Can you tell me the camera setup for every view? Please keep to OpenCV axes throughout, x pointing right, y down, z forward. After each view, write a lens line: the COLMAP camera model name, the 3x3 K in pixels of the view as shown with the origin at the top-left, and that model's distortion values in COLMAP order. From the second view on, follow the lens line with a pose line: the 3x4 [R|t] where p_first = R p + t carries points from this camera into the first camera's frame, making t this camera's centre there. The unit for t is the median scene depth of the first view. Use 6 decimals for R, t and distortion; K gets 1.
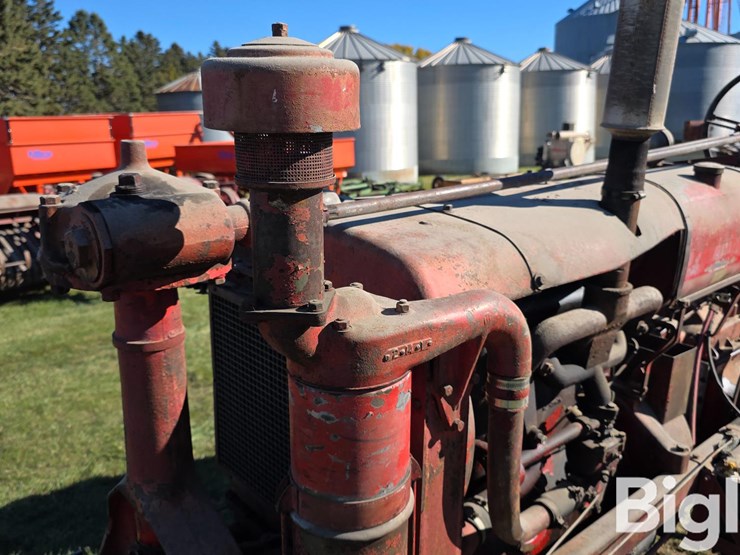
lens RADIAL K [[662.0, 0, 384.9], [0, 662.0, 275.9], [0, 0, 1]] dist [0.061332, -0.083875]
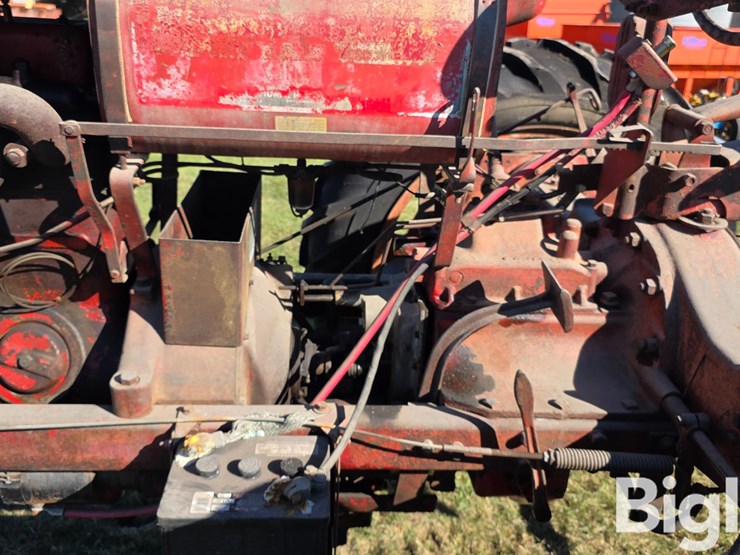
lens RADIAL K [[652.0, 0, 370.0], [0, 652.0, 277.5], [0, 0, 1]] dist [0.005961, -0.014727]
pose [[0.782868, 0.292889, -0.548938, 0.301317], [-0.200198, 0.953931, 0.223464, -0.004480], [0.589100, -0.065047, 0.805438, 0.208212]]
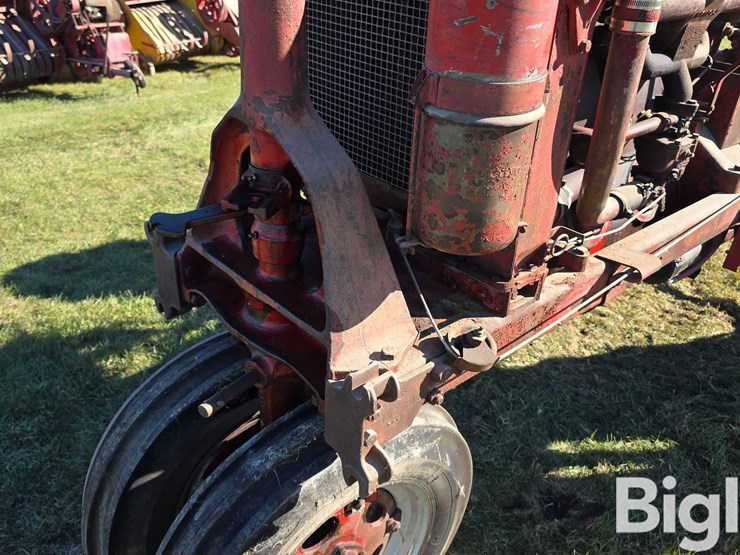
lens RADIAL K [[662.0, 0, 372.0], [0, 662.0, 280.7], [0, 0, 1]] dist [0.063568, -0.073462]
pose [[0.999617, 0.026300, 0.008571, -0.036622], [-0.027621, 0.965879, 0.257517, 0.057449], [-0.001506, -0.257655, 0.966236, -0.005197]]
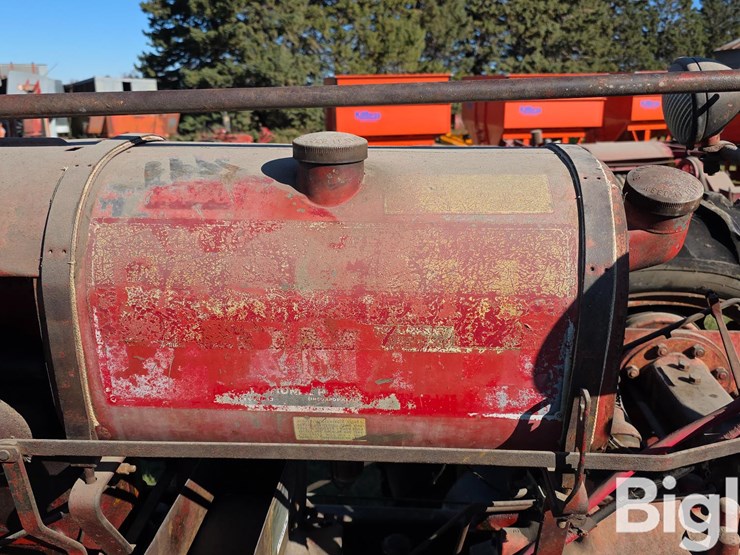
lens RADIAL K [[662.0, 0, 384.9], [0, 662.0, 275.9], [0, 0, 1]] dist [0.061332, -0.083875]
pose [[0.708047, 0.214470, -0.672809, 0.262705], [-0.177587, 0.976223, 0.124301, -0.048276], [0.683471, 0.031472, 0.729299, 0.257882]]
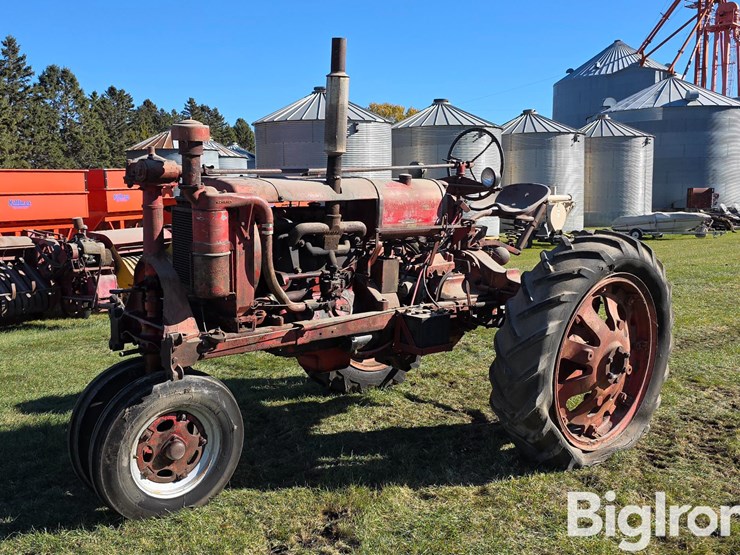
lens RADIAL K [[735.2, 0, 350.1], [0, 735.2, 296.8], [0, 0, 1]] dist [0.088725, -0.130452]
pose [[0.999440, 0.019494, -0.027198, 0.128634], [-0.021573, 0.996690, -0.078386, 0.141817], [0.025580, 0.078929, 0.996552, -0.455758]]
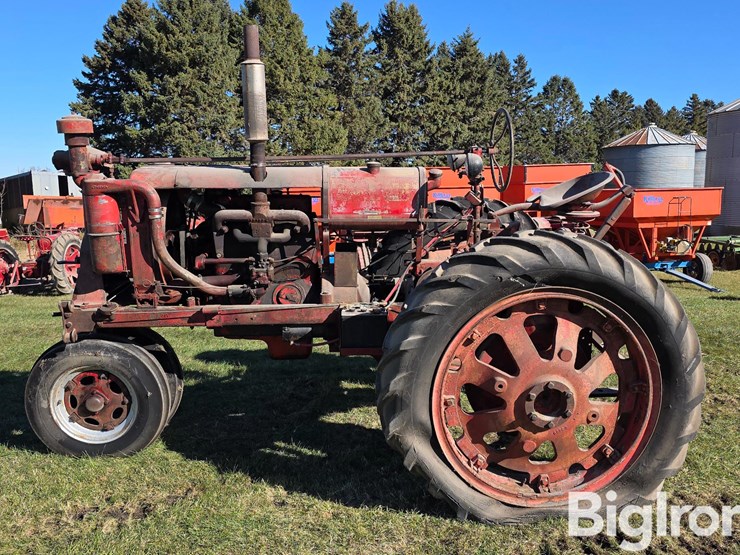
lens RADIAL K [[671.7, 0, 407.2], [0, 671.7, 280.5], [0, 0, 1]] dist [0.103910, -0.173452]
pose [[0.804812, 0.102545, -0.584604, 0.611002], [-0.146693, 0.988771, -0.028510, 0.078030], [0.575116, 0.108702, 0.810818, -0.187534]]
